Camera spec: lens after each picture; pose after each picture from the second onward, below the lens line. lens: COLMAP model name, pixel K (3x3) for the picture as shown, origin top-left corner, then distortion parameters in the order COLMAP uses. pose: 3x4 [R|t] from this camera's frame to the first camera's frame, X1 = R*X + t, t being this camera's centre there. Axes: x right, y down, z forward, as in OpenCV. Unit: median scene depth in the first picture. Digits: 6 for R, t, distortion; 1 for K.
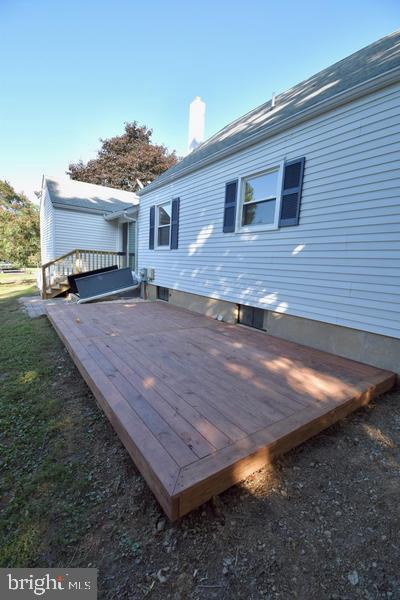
lens RADIAL K [[263.0, 0, 200.0], [0, 263.0, 300.0], [0, 0, 1]] dist [0.013200, -0.018624]
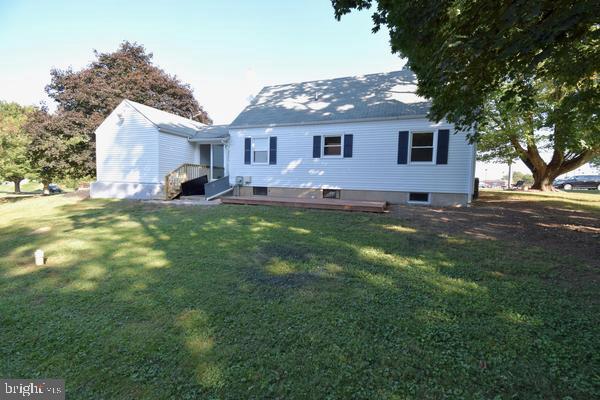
lens RADIAL K [[263.0, 0, 301.3], [0, 263.0, 200.5], [0, 0, 1]] dist [0.013200, -0.018624]
pose [[0.818347, -0.073156, 0.570050, -0.767821], [0.097961, 0.995106, -0.012925, 0.072457], [-0.566315, 0.066420, 0.821508, -0.437023]]
